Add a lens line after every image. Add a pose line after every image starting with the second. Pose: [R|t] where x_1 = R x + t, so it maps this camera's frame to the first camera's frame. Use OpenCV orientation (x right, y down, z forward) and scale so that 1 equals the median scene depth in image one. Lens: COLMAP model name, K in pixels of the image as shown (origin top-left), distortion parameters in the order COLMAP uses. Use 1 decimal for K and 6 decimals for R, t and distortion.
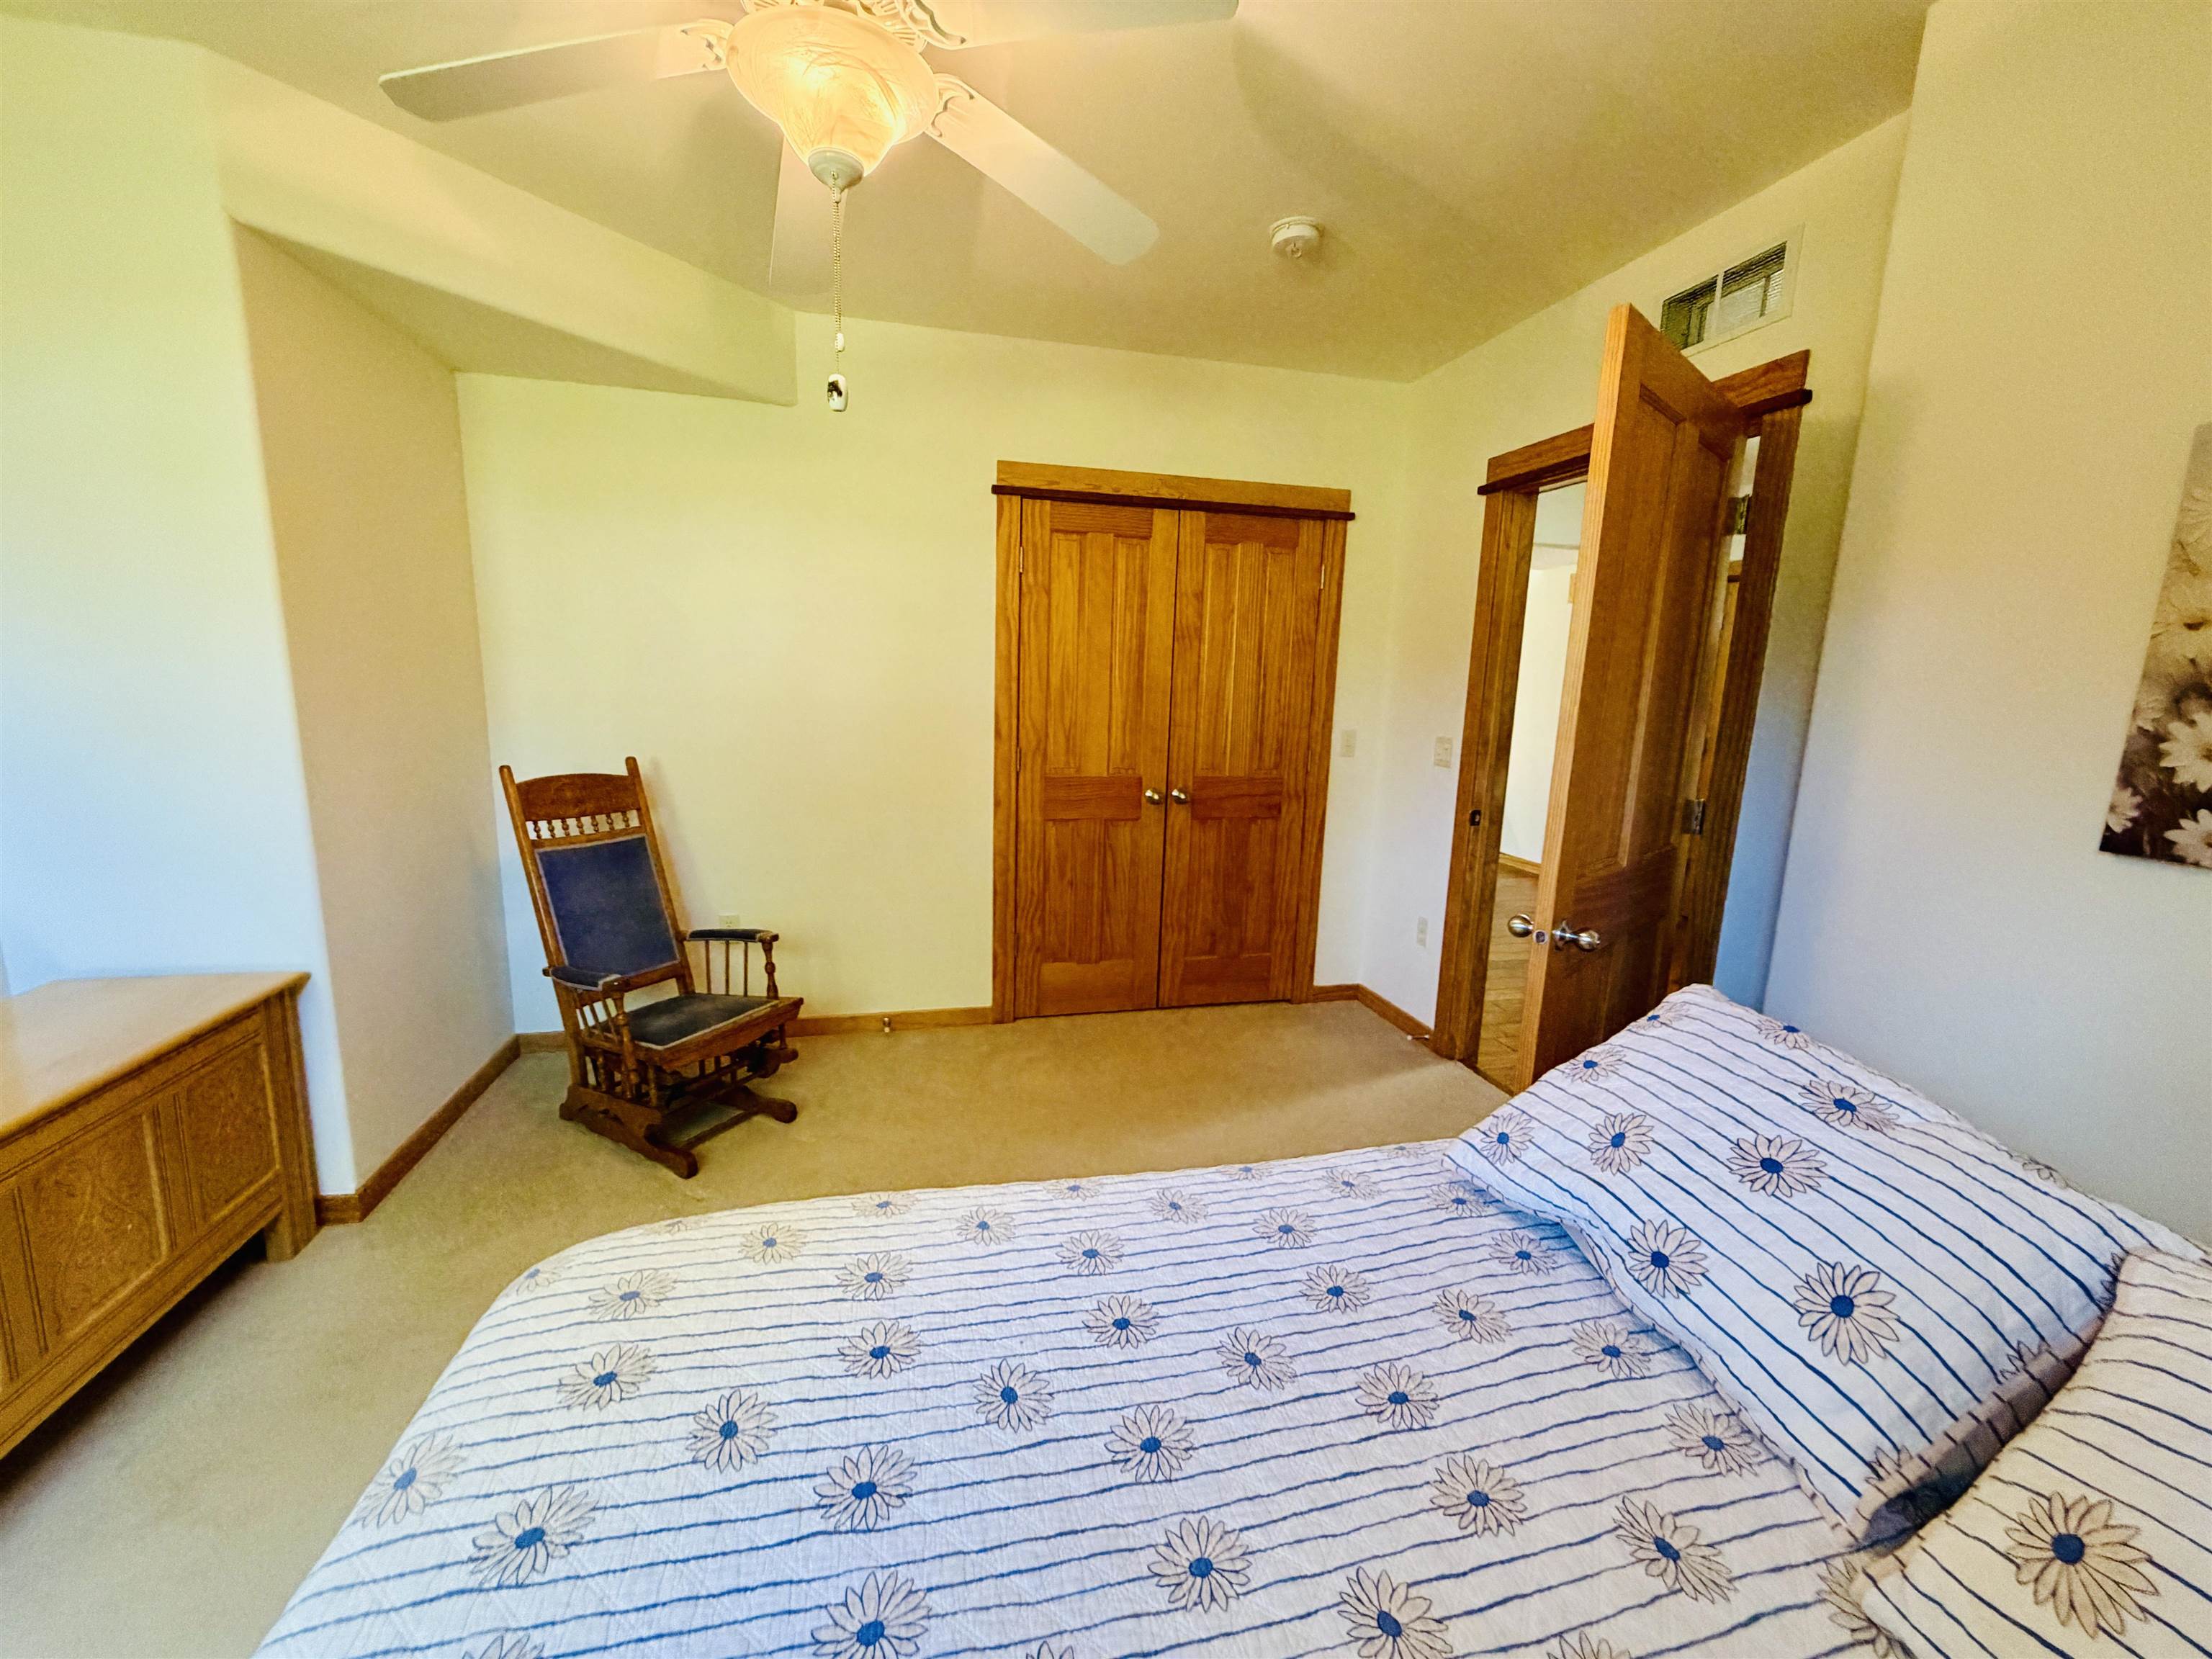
lens RADIAL K [[884.9, 0, 1096.7], [0, 884.9, 827.5], [0, 0, 1]] dist [0.001000, -0.000445]
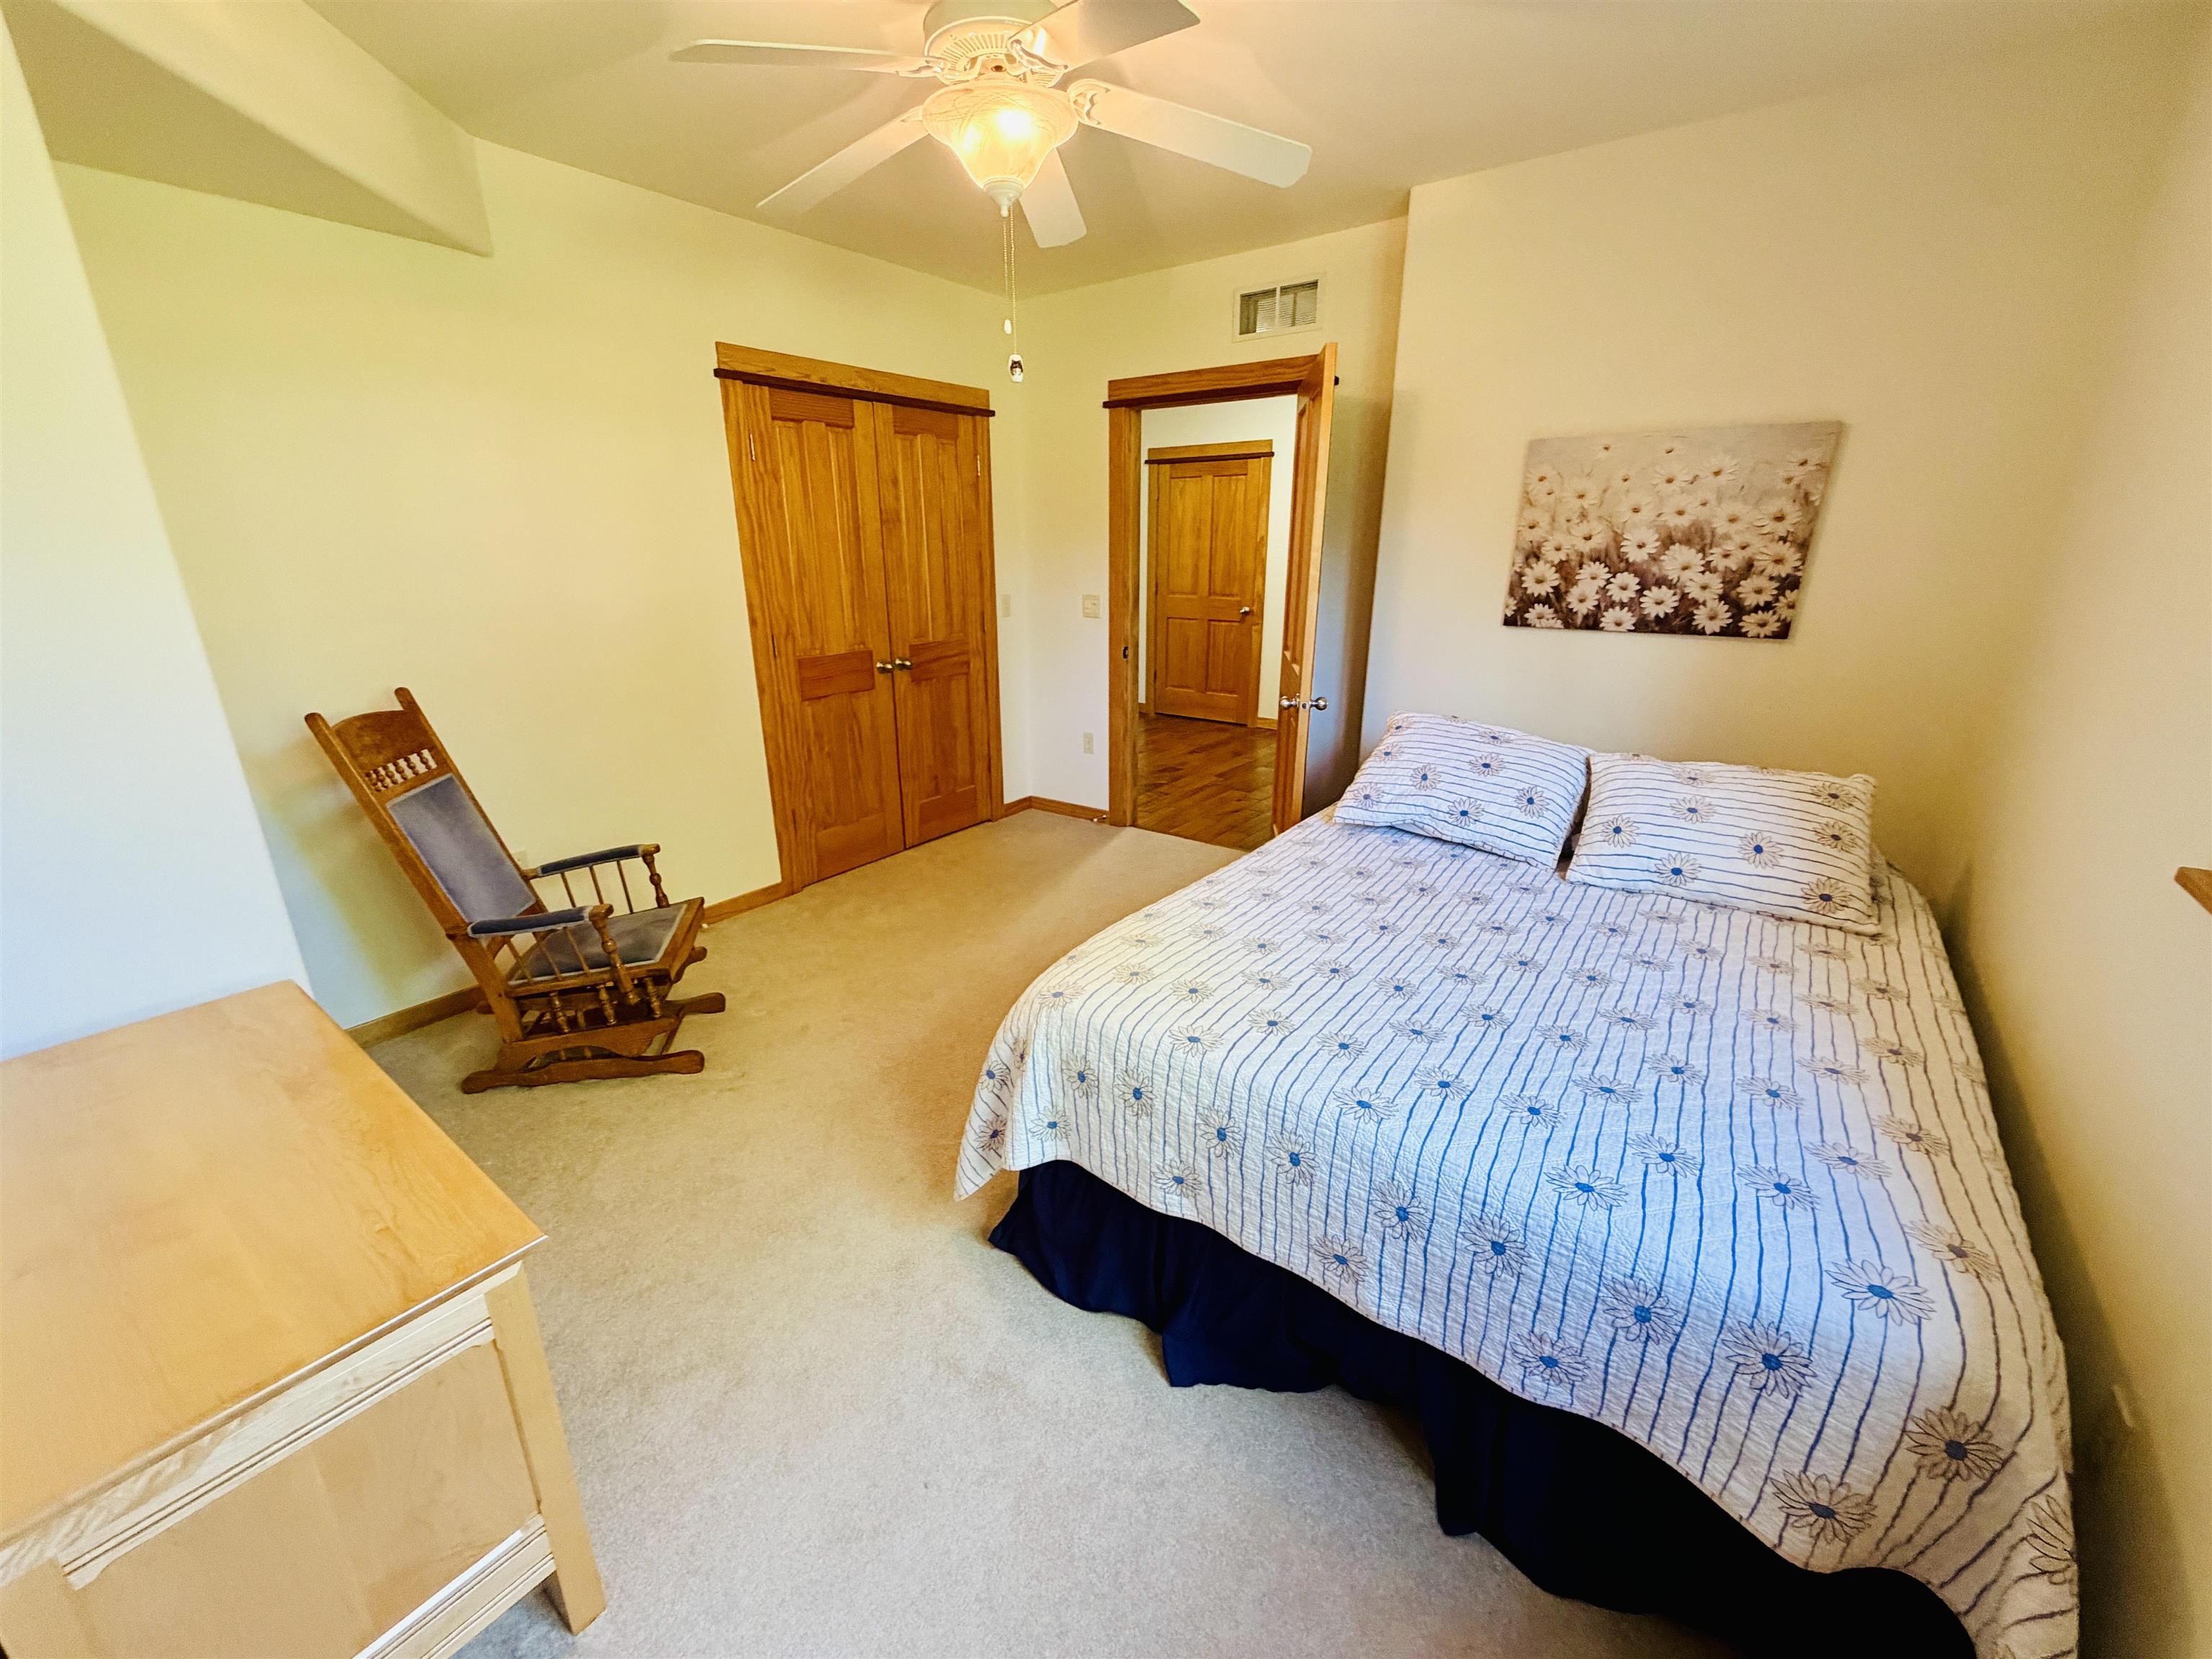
lens RADIAL K [[884.9, 0, 1096.7], [0, 884.9, 827.5], [0, 0, 1]] dist [0.001000, -0.000445]
pose [[0.768952, -0.229132, 0.596834, -0.474760], [0.133863, 0.970578, 0.200149, -0.026390], [-0.625134, -0.074011, 0.777000, -0.073728]]
